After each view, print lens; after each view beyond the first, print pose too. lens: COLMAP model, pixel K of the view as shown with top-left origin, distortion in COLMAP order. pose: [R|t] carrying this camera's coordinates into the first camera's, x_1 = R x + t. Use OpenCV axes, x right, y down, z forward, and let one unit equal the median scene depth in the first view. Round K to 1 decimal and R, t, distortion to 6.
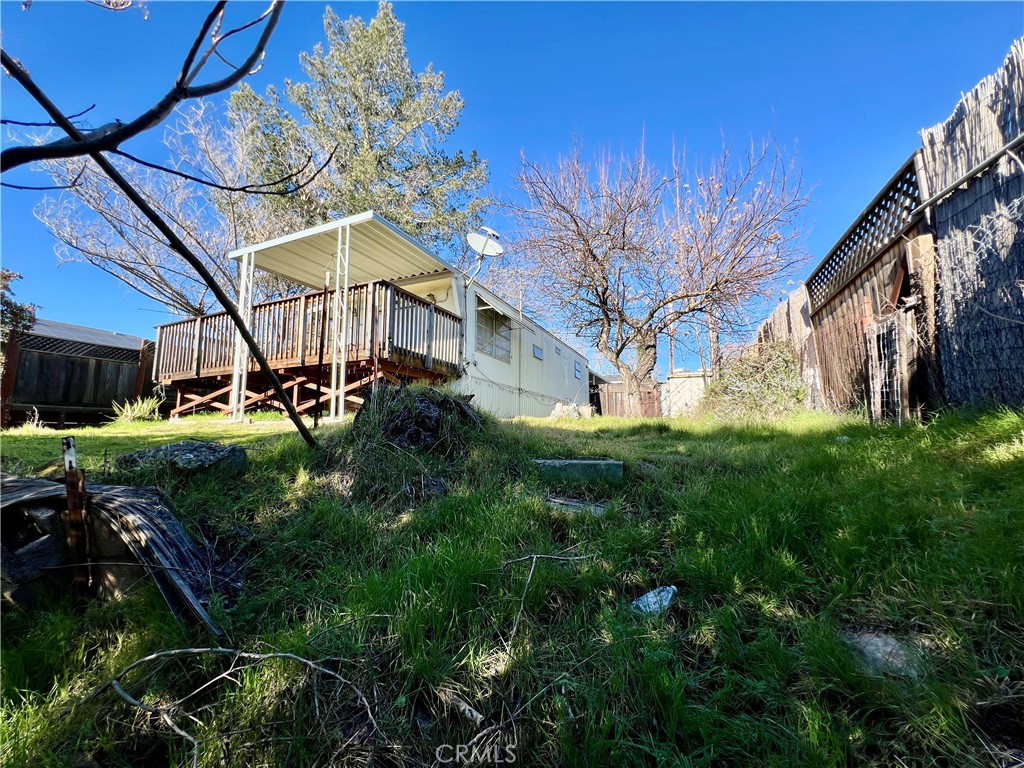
lens RADIAL K [[410.5, 0, 511.3], [0, 410.5, 387.2], [0, 0, 1]] dist [-0.002861, 0.000911]
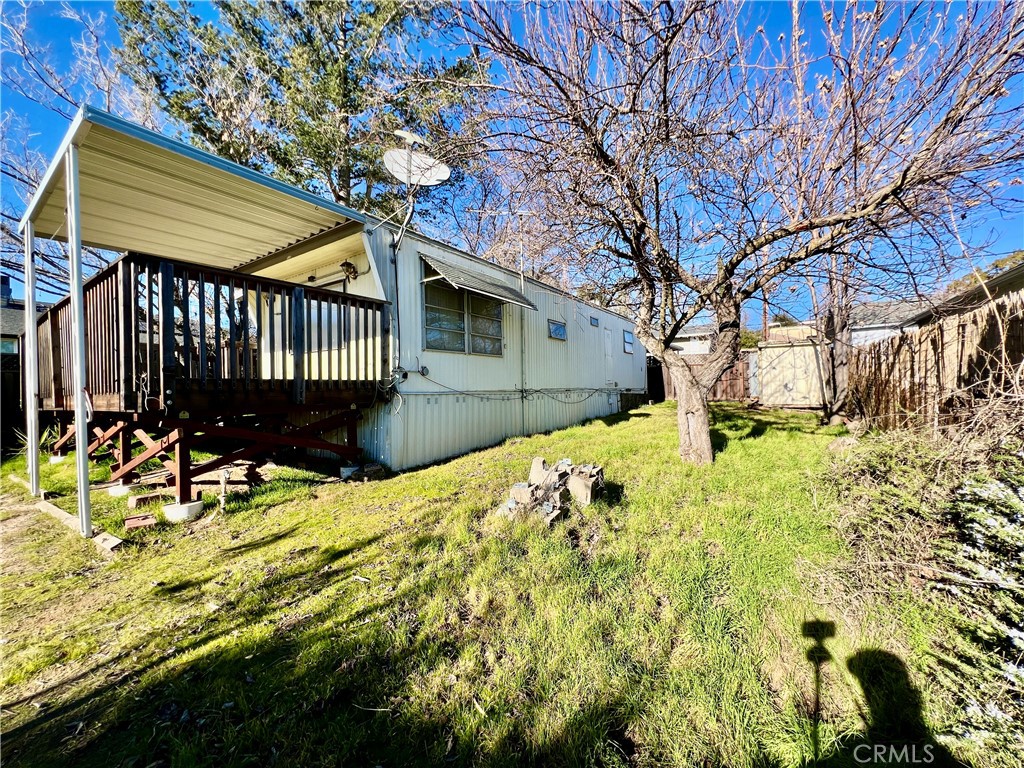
lens RADIAL K [[411.6, 0, 511.0], [0, 411.6, 387.6], [0, 0, 1]] dist [-0.001332, 0.000447]
pose [[0.984269, -0.026785, -0.174632, 0.150223], [0.045797, 0.993336, 0.105767, -0.092859], [0.170636, -0.112100, 0.978937, 0.409347]]
